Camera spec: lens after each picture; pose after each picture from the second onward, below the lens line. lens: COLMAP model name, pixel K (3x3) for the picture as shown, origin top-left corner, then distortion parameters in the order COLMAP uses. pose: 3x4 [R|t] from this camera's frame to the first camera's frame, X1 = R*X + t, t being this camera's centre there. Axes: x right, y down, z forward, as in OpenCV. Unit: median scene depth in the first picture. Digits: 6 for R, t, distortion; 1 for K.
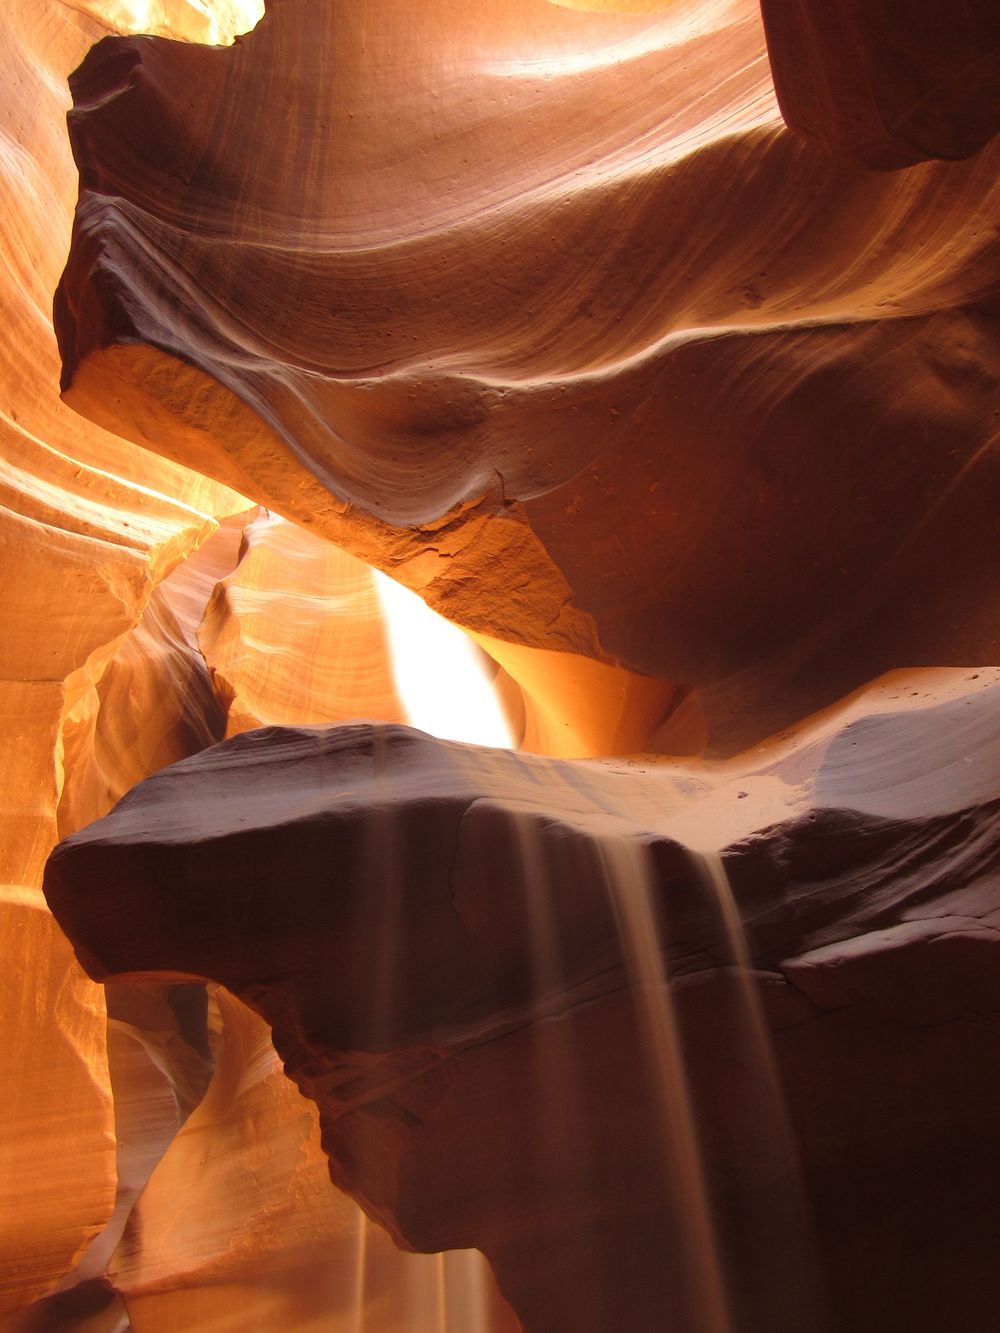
lens RADIAL K [[961.9, 0, 499.1], [0, 961.9, 671.2], [0, 0, 1]] dist [-0.026021, 0.007358]
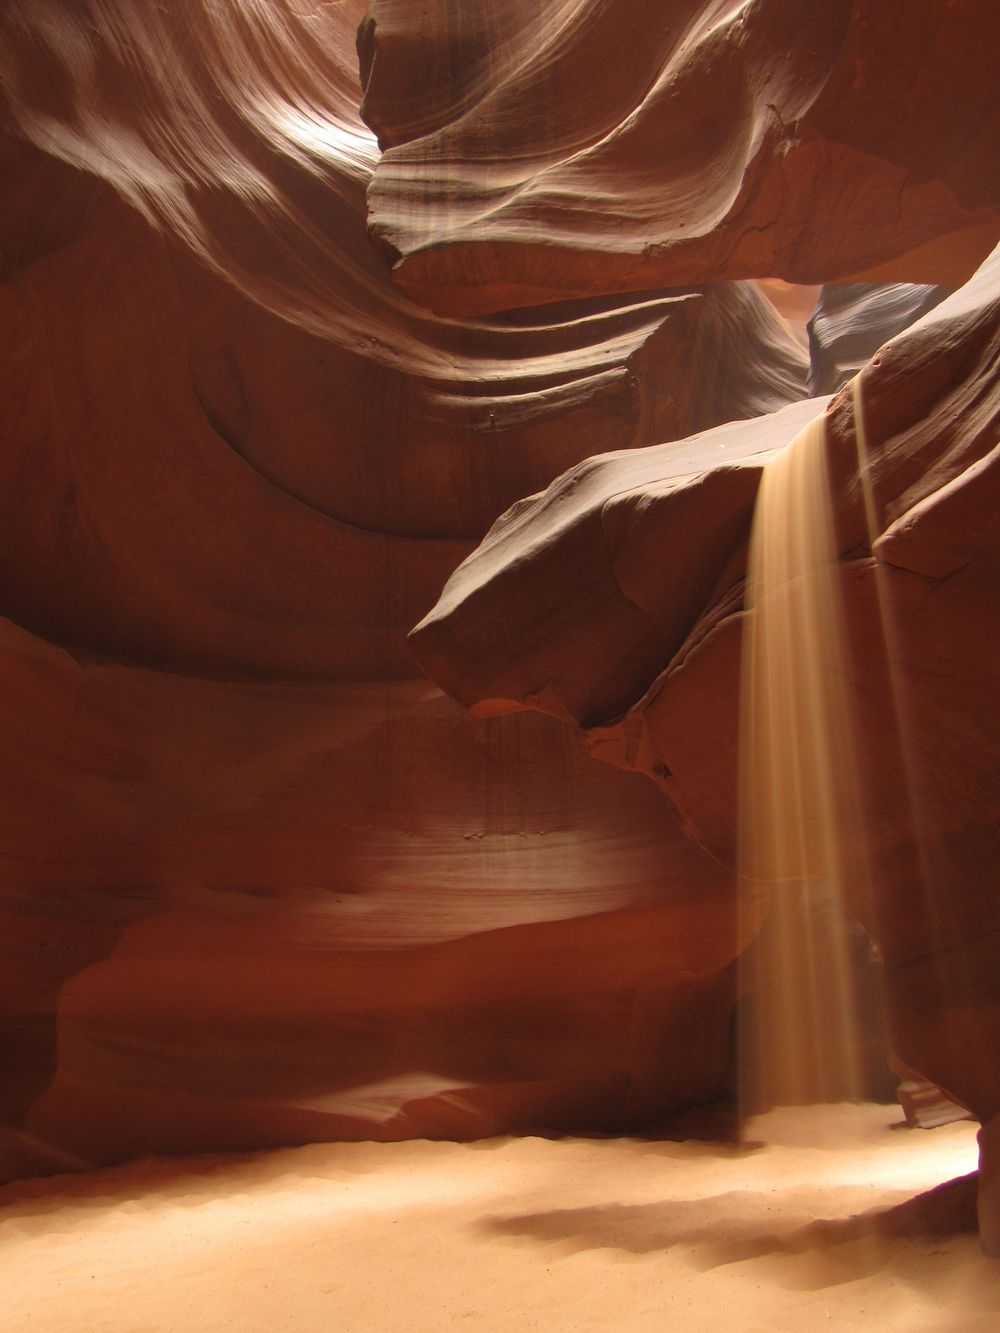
lens RADIAL K [[961.9, 0, 499.7], [0, 961.9, 663.6], [0, 0, 1]] dist [-0.026021, 0.007358]
pose [[0.512108, -0.239200, -0.824942, 0.491514], [0.425721, 0.904853, 0.001909, 0.157242], [0.745994, -0.352172, 0.565214, 0.139425]]
